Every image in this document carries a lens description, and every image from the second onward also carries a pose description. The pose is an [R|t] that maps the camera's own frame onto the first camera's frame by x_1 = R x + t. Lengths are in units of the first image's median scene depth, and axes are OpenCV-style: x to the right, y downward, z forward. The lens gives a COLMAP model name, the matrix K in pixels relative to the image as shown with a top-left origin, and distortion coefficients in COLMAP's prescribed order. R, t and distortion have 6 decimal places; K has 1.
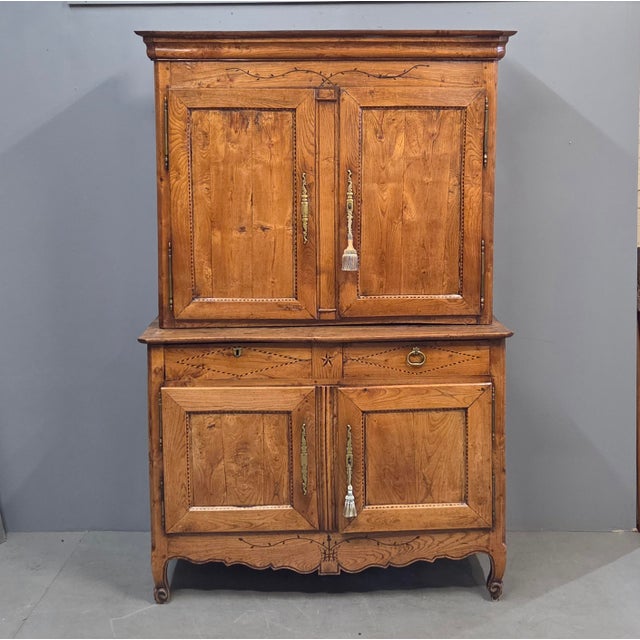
lens RADIAL K [[1025.5, 0, 328.7], [0, 1025.5, 268.2], [0, 0, 1]] dist [0.091395, 0.000000]
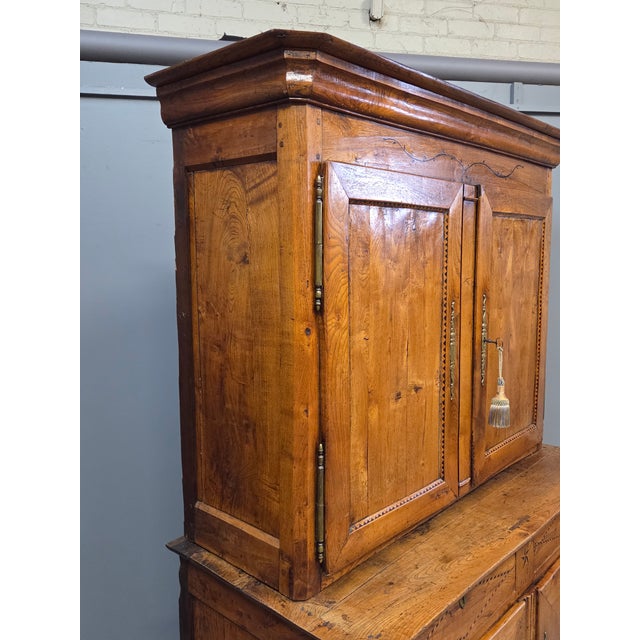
lens RADIAL K [[575.4, 0, 322.5], [0, 575.4, 325.5], [0, 0, 1]] dist [0.081449, -0.064169]
pose [[0.687170, -0.092229, 0.720619, -0.376910], [0.092281, 0.994955, 0.039343, -0.101291], [-0.720612, 0.039464, 0.692214, 0.796233]]
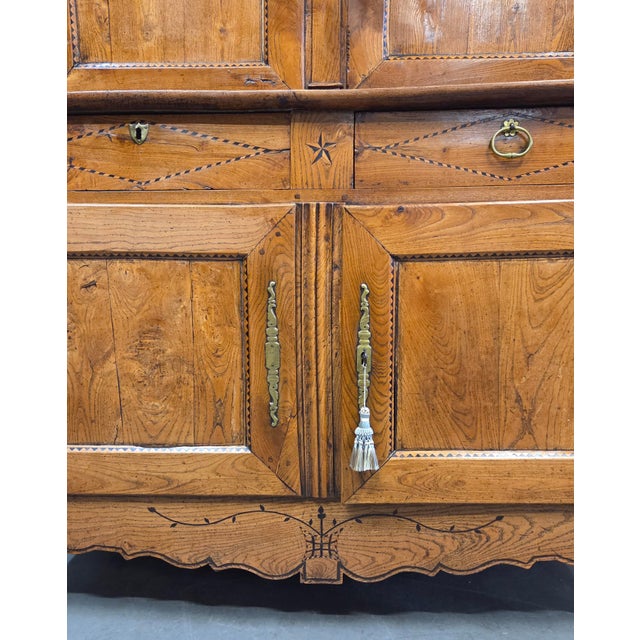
lens RADIAL K [[645.6, 0, 294.7], [0, 645.6, 346.8], [0, 0, 1]] dist [0.057437, 0.000000]
pose [[0.997069, 0.014061, -0.075199, 0.010079], [-0.013313, 0.999857, 0.010447, 0.176331], [0.075335, -0.009415, 0.997114, 0.680721]]
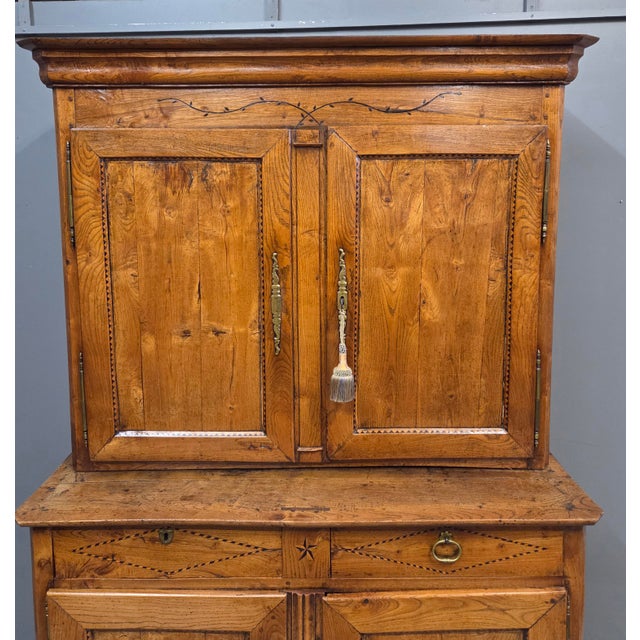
lens RADIAL K [[571.1, 0, 322.2], [0, 571.1, 244.6], [0, 0, 1]] dist [0.081149, -0.066190]
pose [[0.999363, 0.001308, -0.035651, 0.020906], [-0.001408, 0.999995, -0.002778, -0.097906], [0.035647, 0.002826, 0.999360, 0.627457]]
